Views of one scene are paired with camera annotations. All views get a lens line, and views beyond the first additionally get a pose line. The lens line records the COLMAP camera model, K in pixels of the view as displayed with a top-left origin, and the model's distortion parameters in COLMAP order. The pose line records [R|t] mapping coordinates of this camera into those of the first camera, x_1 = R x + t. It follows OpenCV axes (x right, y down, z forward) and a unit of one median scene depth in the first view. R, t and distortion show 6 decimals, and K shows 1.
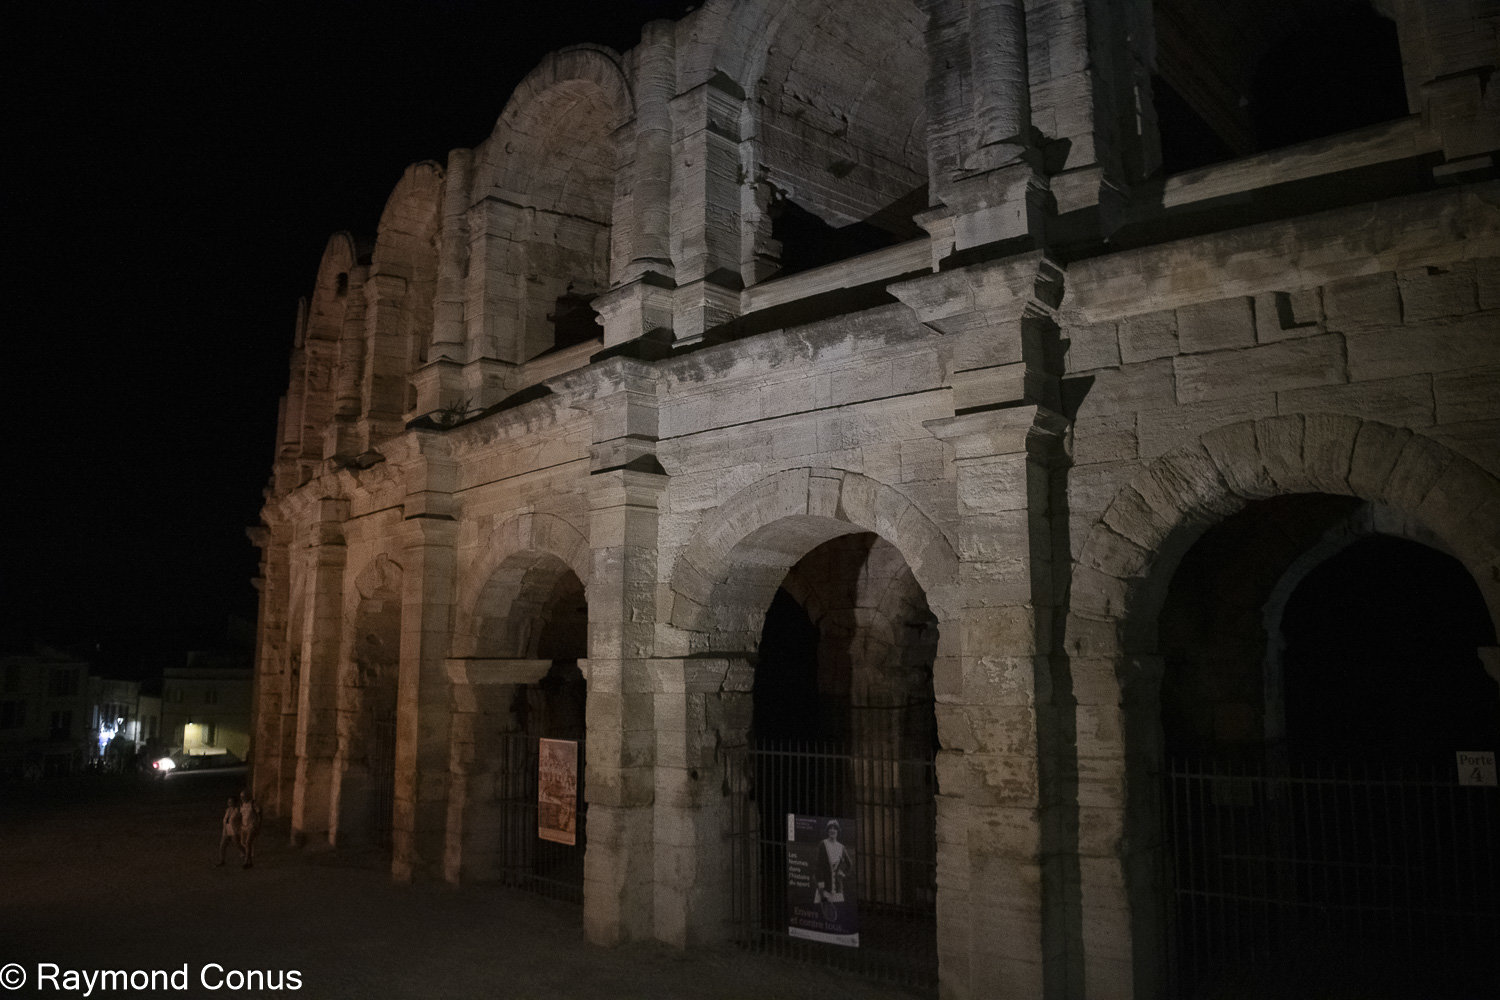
lens RADIAL K [[1046.0, 0, 748.7], [0, 1046.0, 492.3], [0, 0, 1]] dist [-0.044236, -0.000609]
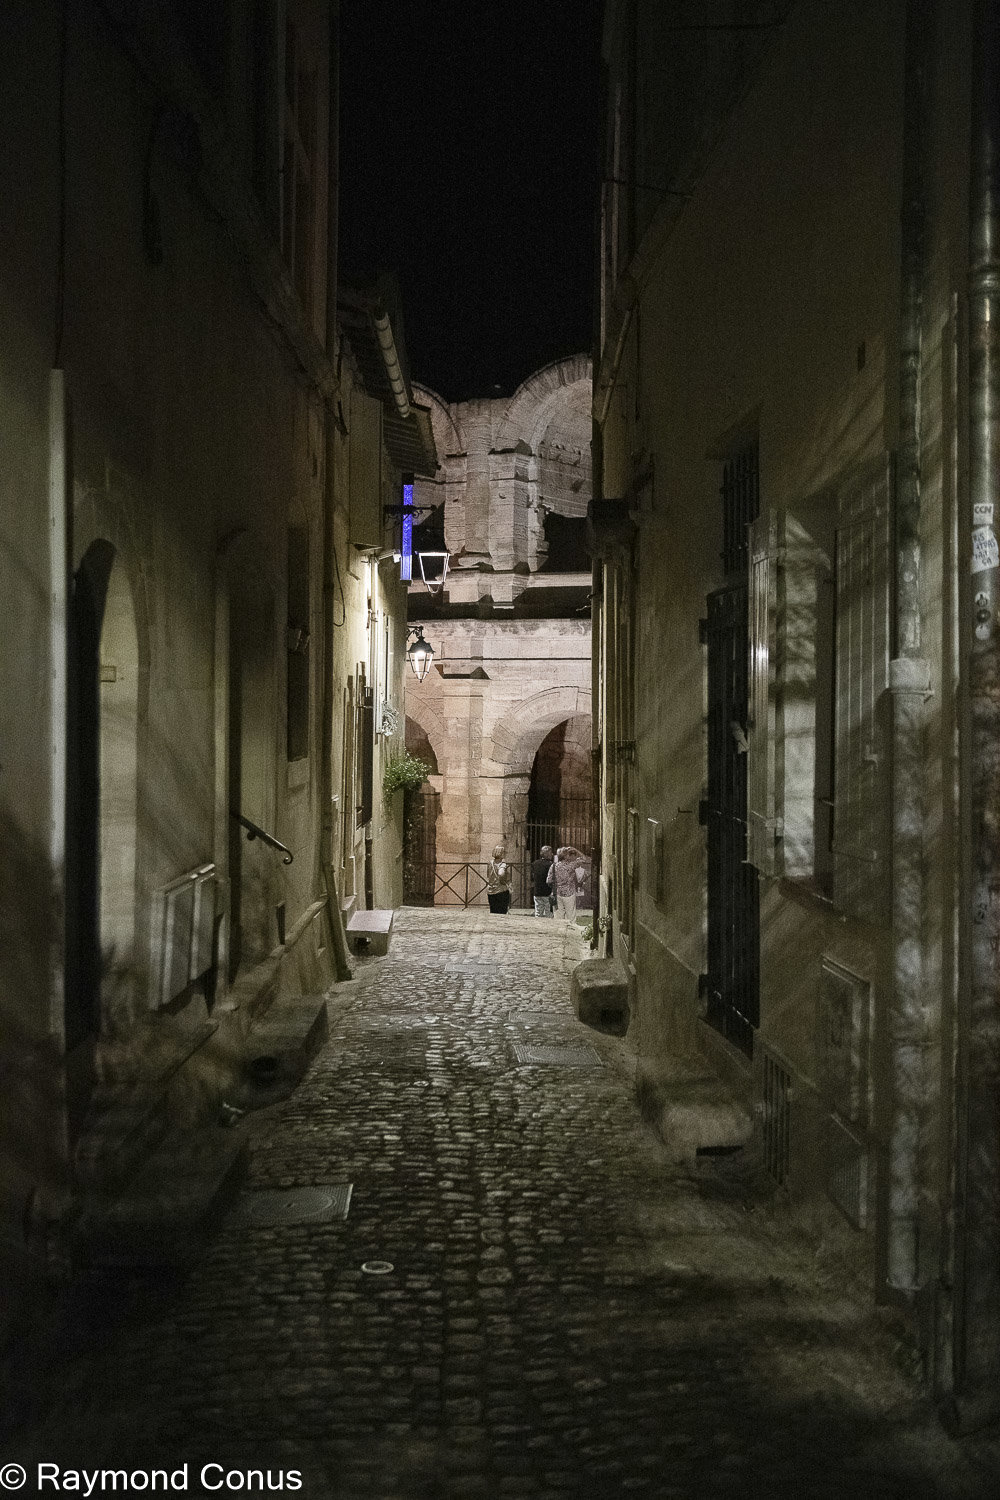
lens RADIAL K [[1511.6, 0, 498.5], [0, 1511.6, 750.9], [0, 0, 1]] dist [0.016203, 0.000000]
pose [[0.971076, 0.005750, 0.238703, -0.690676], [-0.053551, 0.979488, 0.194258, -0.406368], [-0.232690, -0.201422, 0.951464, -1.547284]]
